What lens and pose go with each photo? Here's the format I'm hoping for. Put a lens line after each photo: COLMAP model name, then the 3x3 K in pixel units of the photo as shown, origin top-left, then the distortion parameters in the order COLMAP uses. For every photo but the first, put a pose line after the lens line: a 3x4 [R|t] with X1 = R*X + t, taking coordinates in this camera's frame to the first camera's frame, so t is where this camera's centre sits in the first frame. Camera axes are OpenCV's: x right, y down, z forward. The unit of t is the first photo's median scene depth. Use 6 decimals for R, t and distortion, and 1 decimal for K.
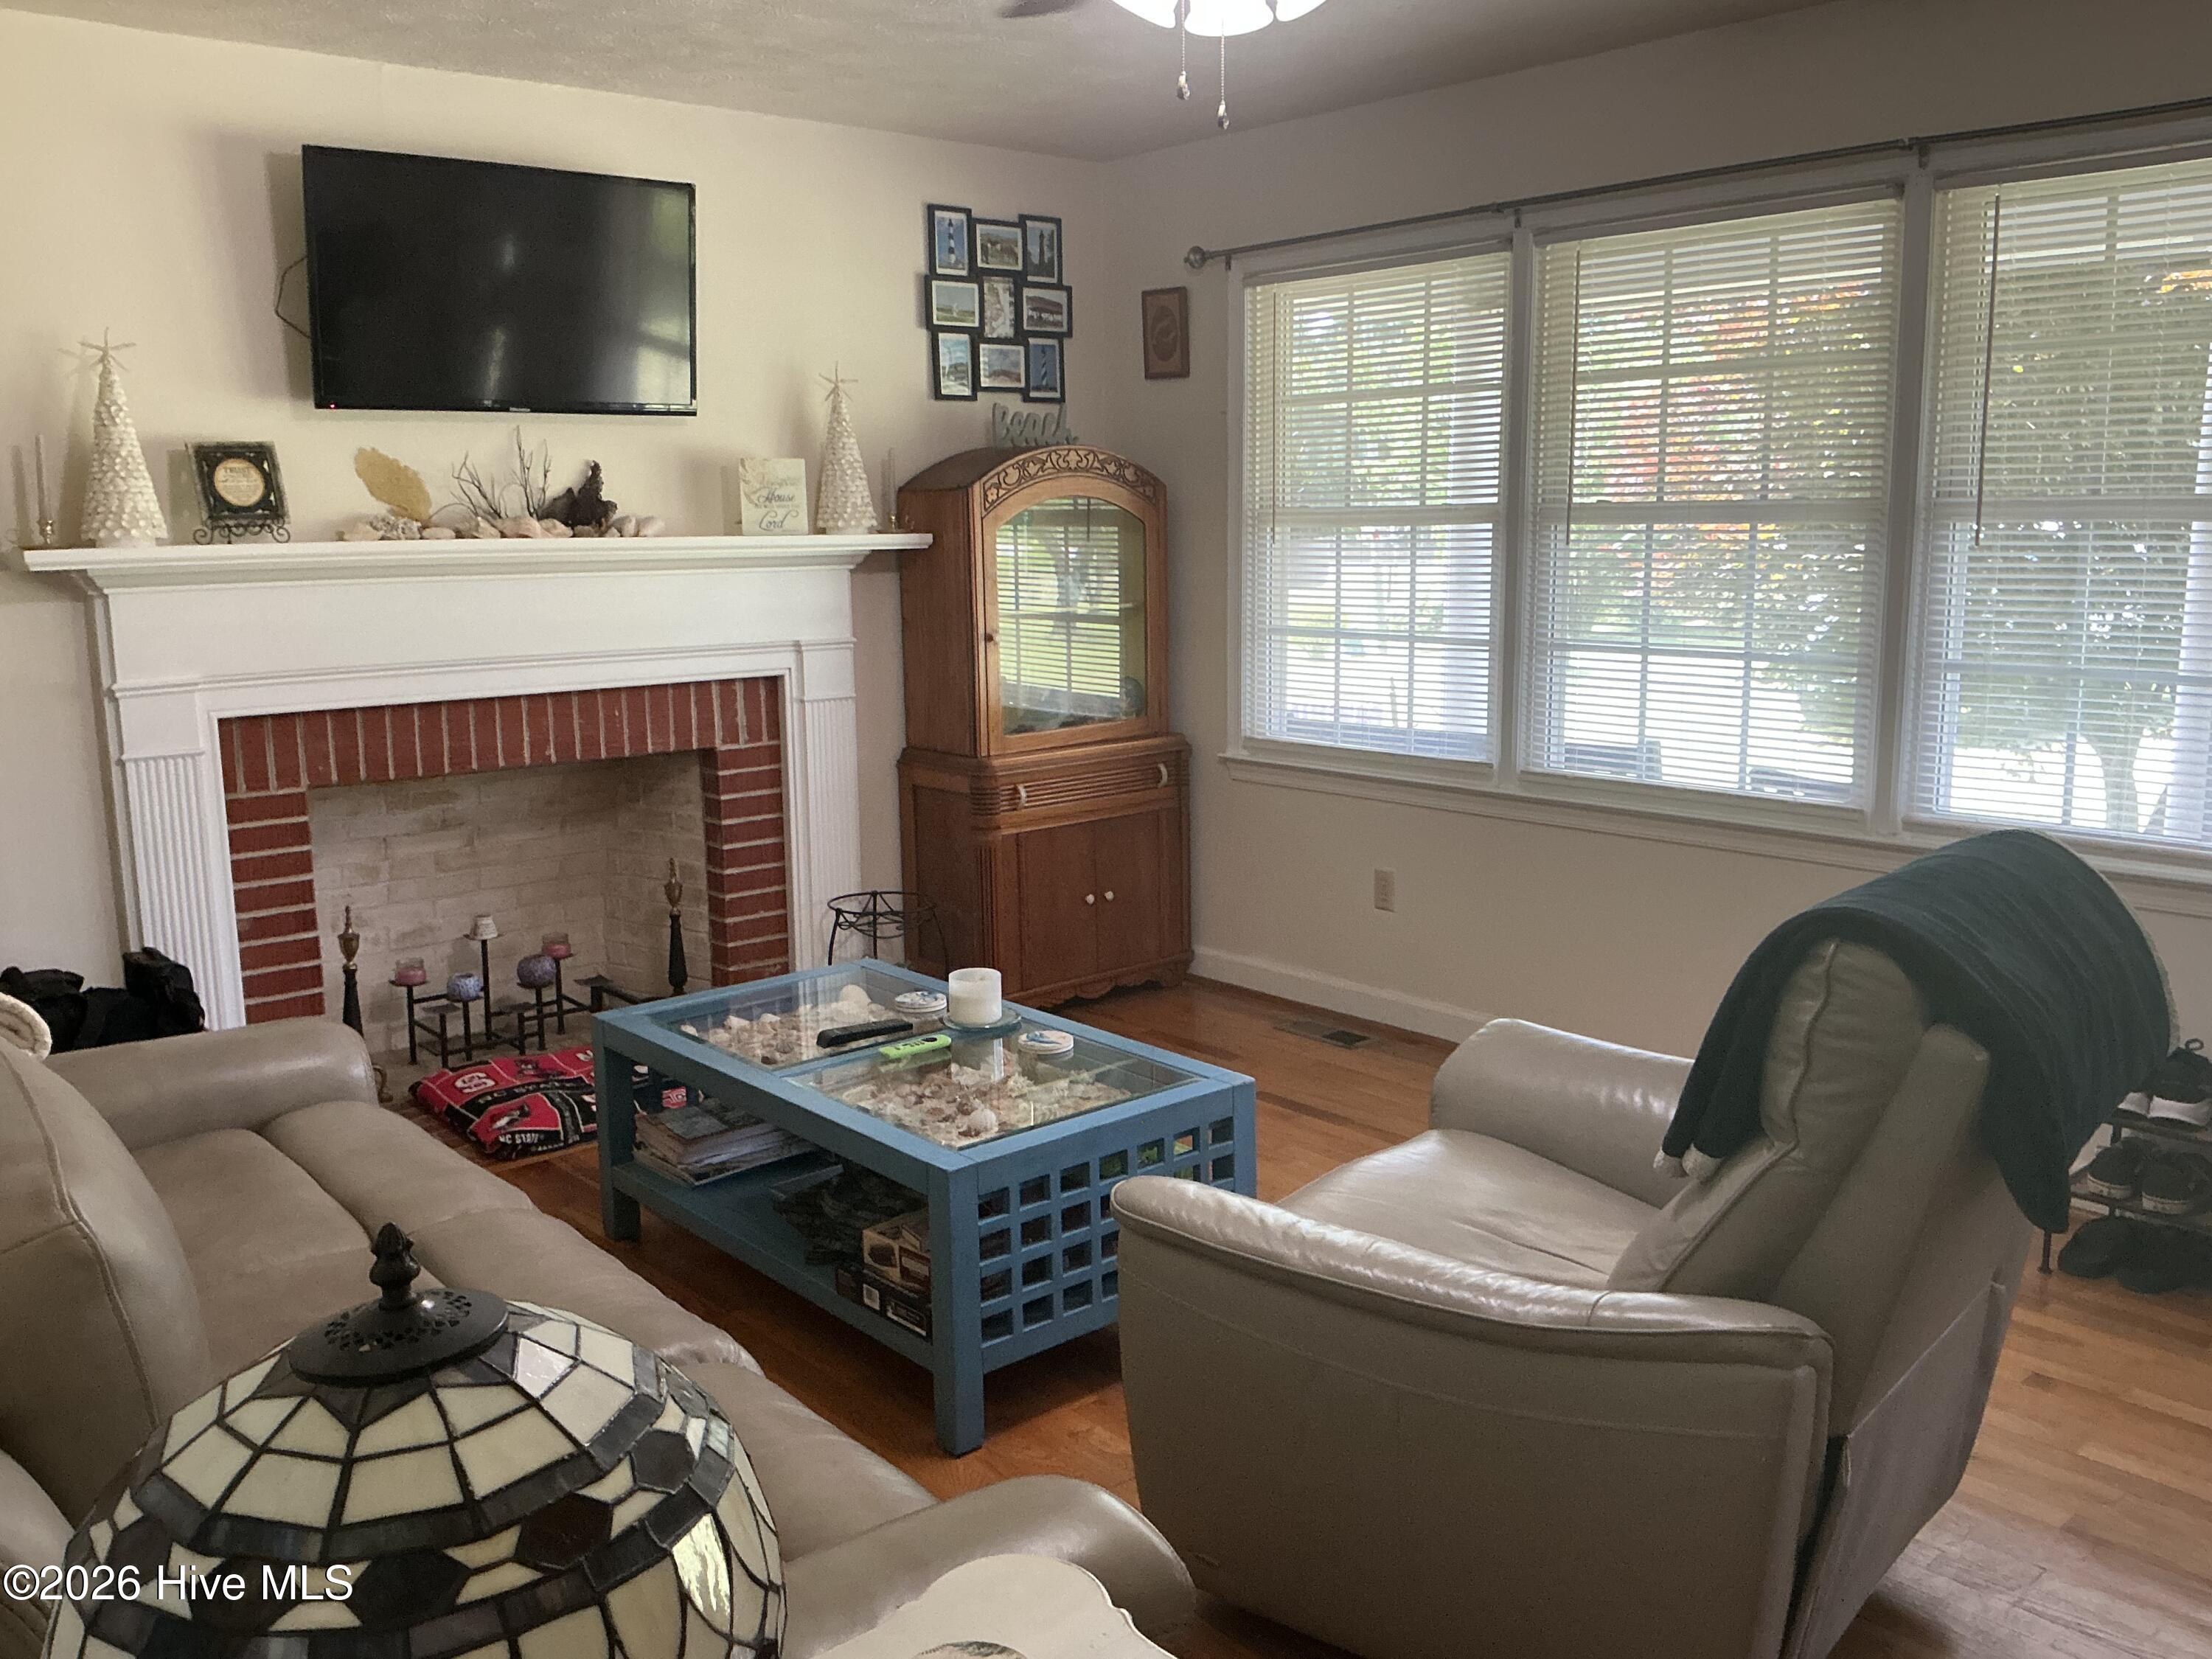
lens RADIAL K [[1859.1, 0, 1097.8], [0, 1859.1, 827.1], [0, 0, 1]] dist [0.130981, -0.236228]
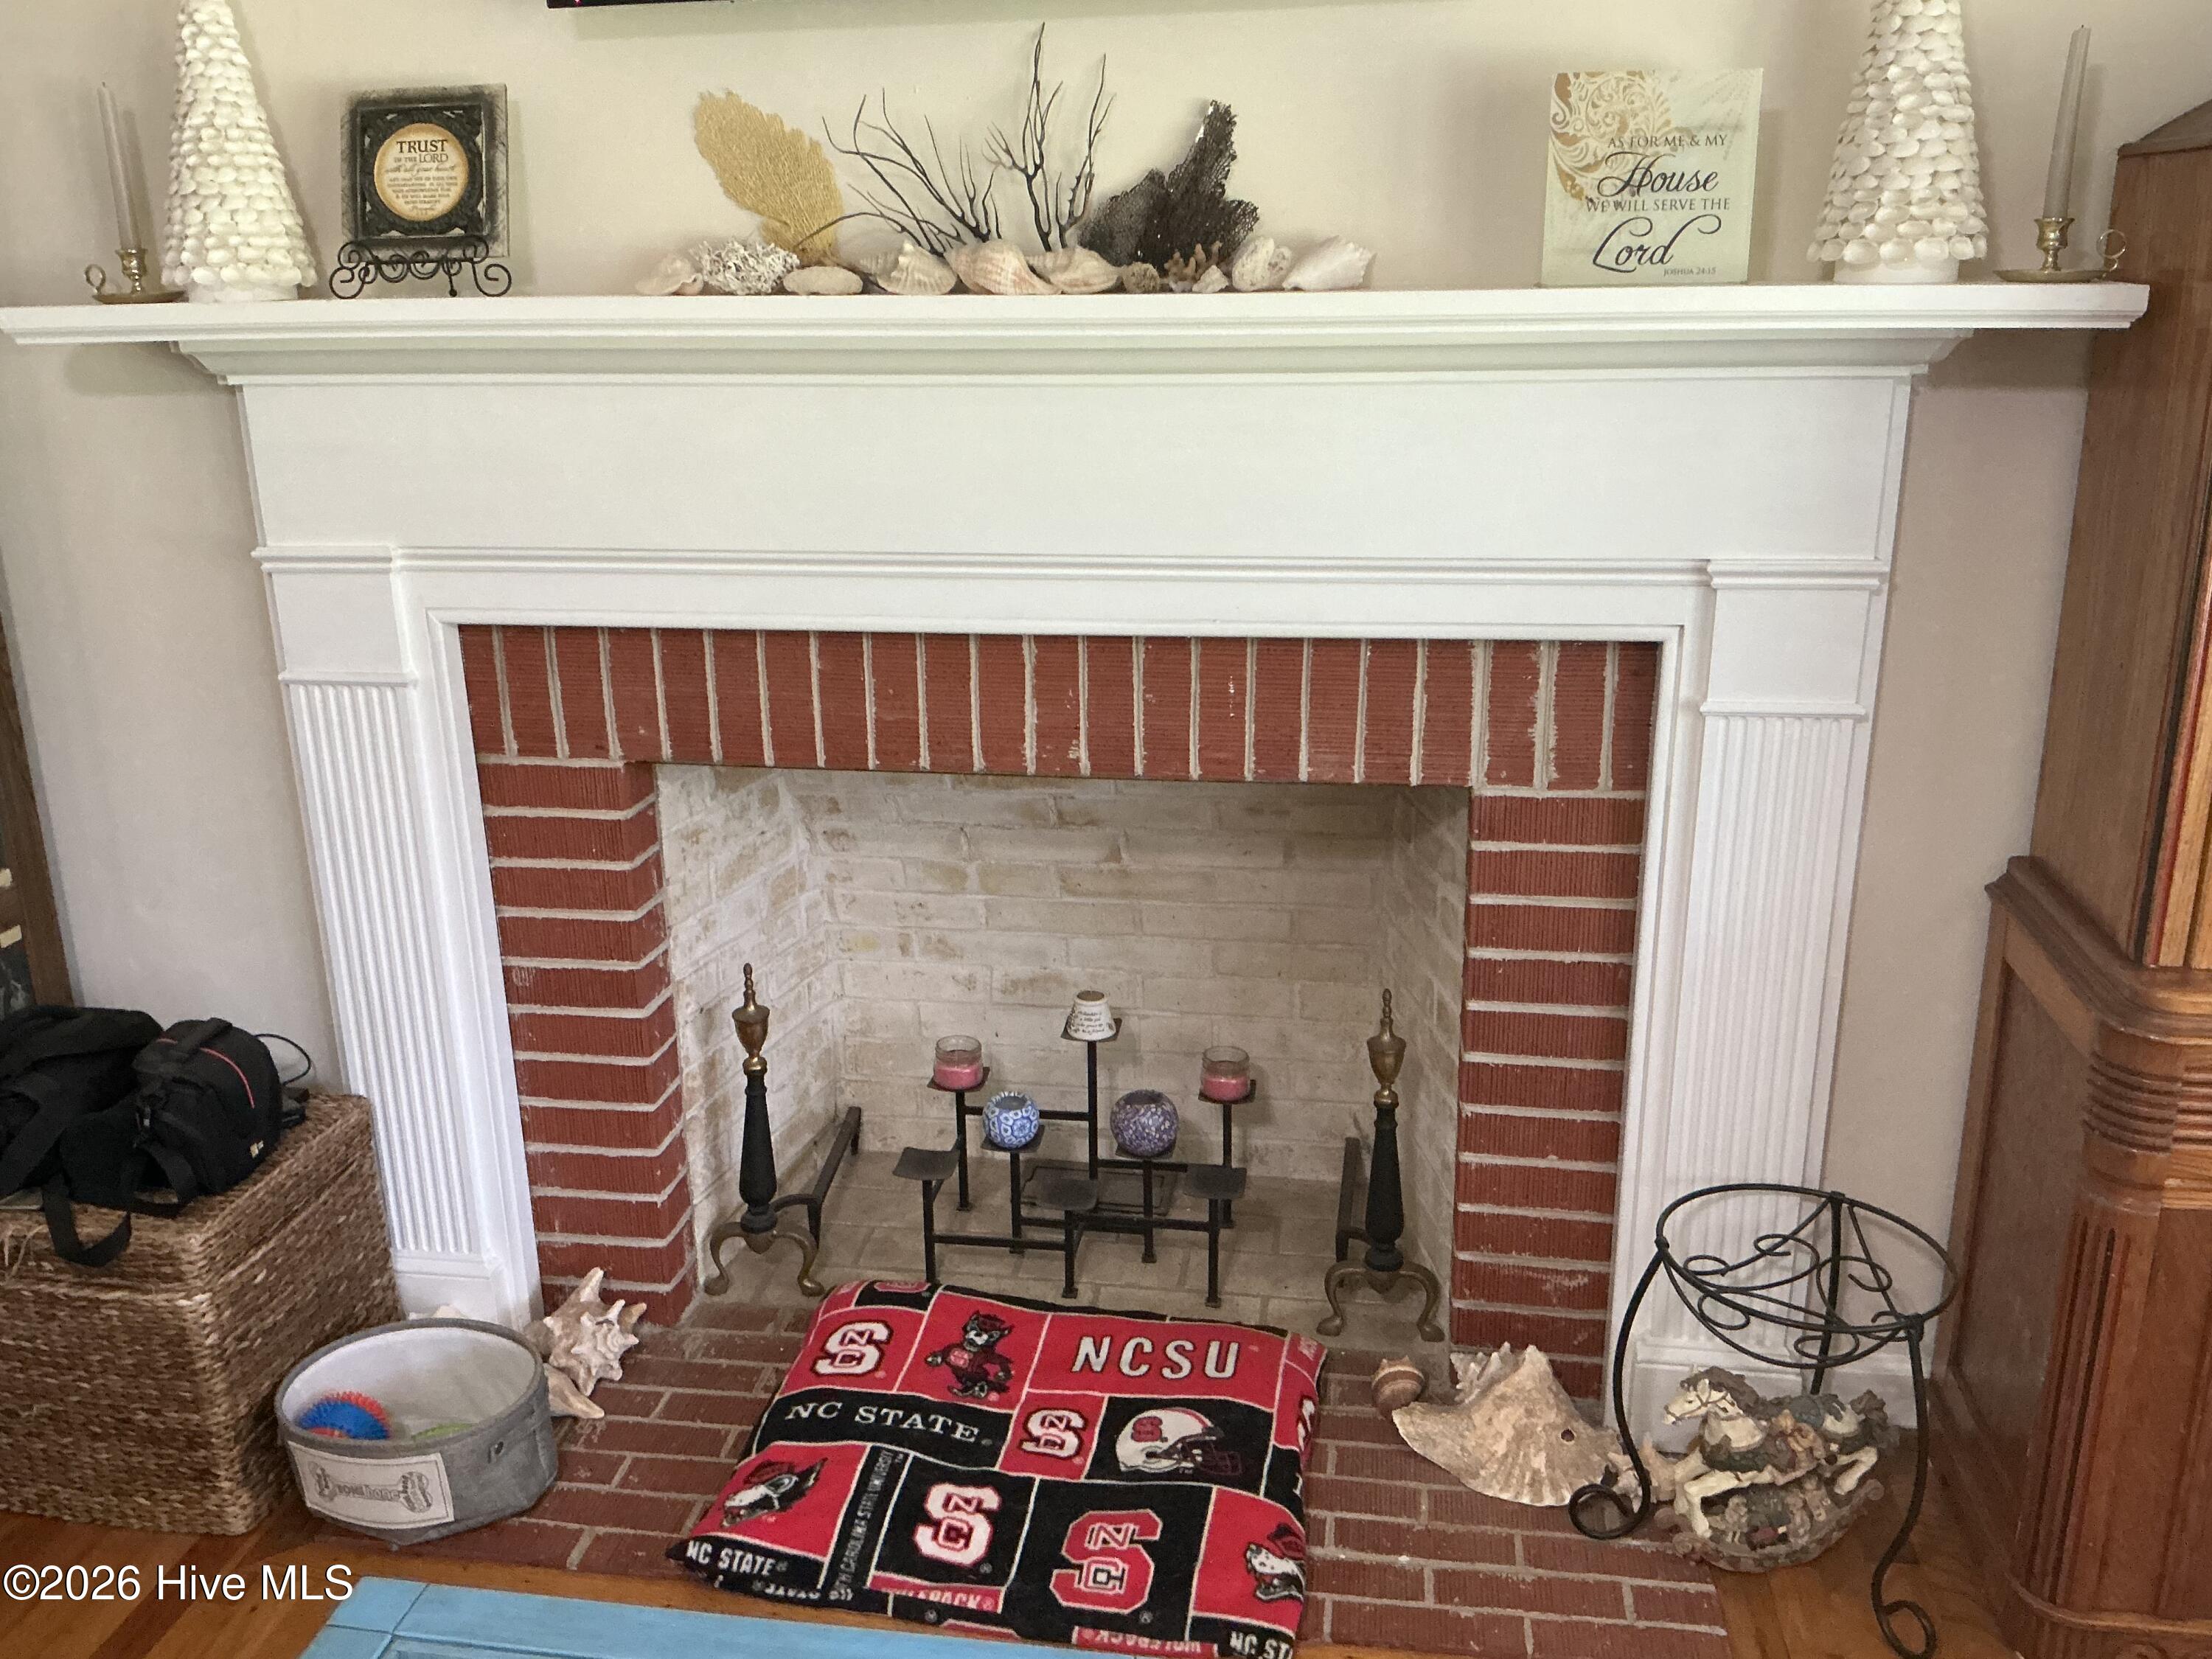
lens RADIAL K [[1859.1, 0, 1097.8], [0, 1859.1, 827.1], [0, 0, 1]] dist [0.130981, -0.236228]
pose [[0.647207, 0.231223, -0.726401, 0.060871], [-0.121452, 0.971994, 0.201188, -0.117623], [0.752577, -0.041988, 0.657164, 0.689725]]
